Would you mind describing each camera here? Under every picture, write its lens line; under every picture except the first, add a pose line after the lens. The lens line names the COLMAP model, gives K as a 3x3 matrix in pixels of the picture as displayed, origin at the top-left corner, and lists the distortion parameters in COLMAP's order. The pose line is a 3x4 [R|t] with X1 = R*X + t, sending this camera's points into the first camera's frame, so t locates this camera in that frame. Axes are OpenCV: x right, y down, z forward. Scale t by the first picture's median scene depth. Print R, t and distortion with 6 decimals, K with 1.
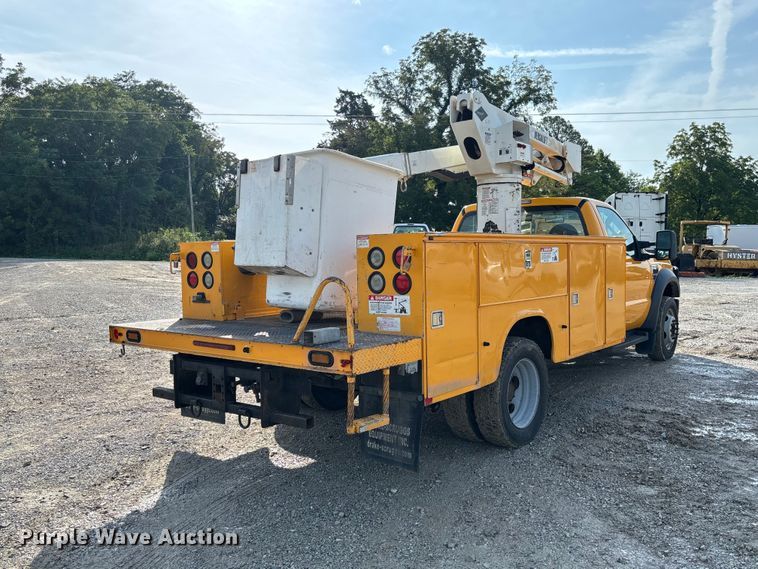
lens RADIAL K [[665.7, 0, 379.4], [0, 665.7, 301.7], [0, 0, 1]] dist [0.012000, 0.005595]
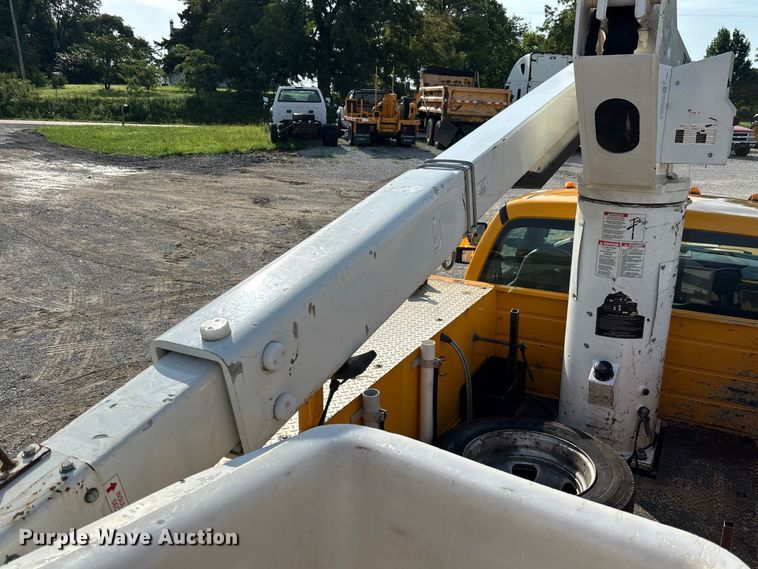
lens RADIAL K [[638.7, 0, 379.0], [0, 638.7, 284.5], [0, 0, 1]] dist [0.050545, -0.068322]
pose [[0.981092, -0.042191, 0.188890, -0.009186], [-0.000895, 0.974951, 0.222416, -0.032608], [-0.193542, -0.218379, 0.956479, 0.096002]]
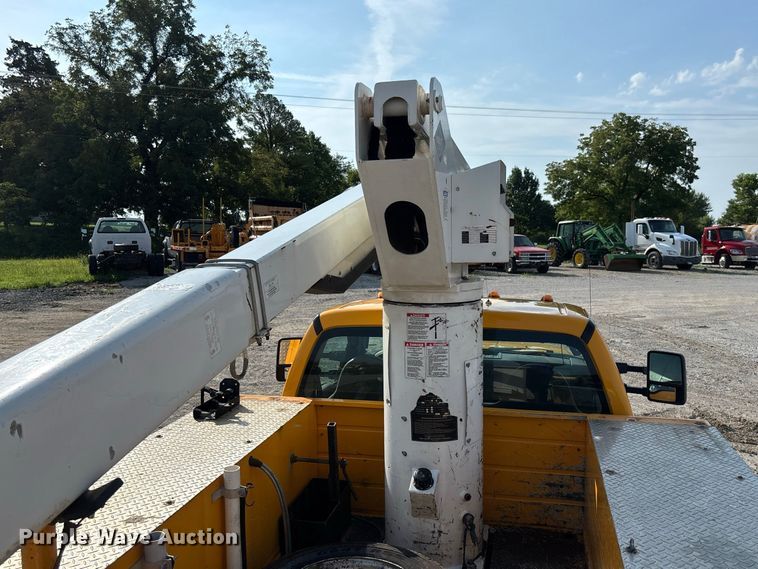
lens RADIAL K [[638.7, 0, 379.0], [0, 638.7, 284.5], [0, 0, 1]] dist [0.050545, -0.068322]
pose [[0.902026, -0.040672, 0.429762, -0.004840], [0.030423, 0.999066, 0.030695, -0.030493], [-0.430609, -0.014614, 0.902420, 0.098045]]
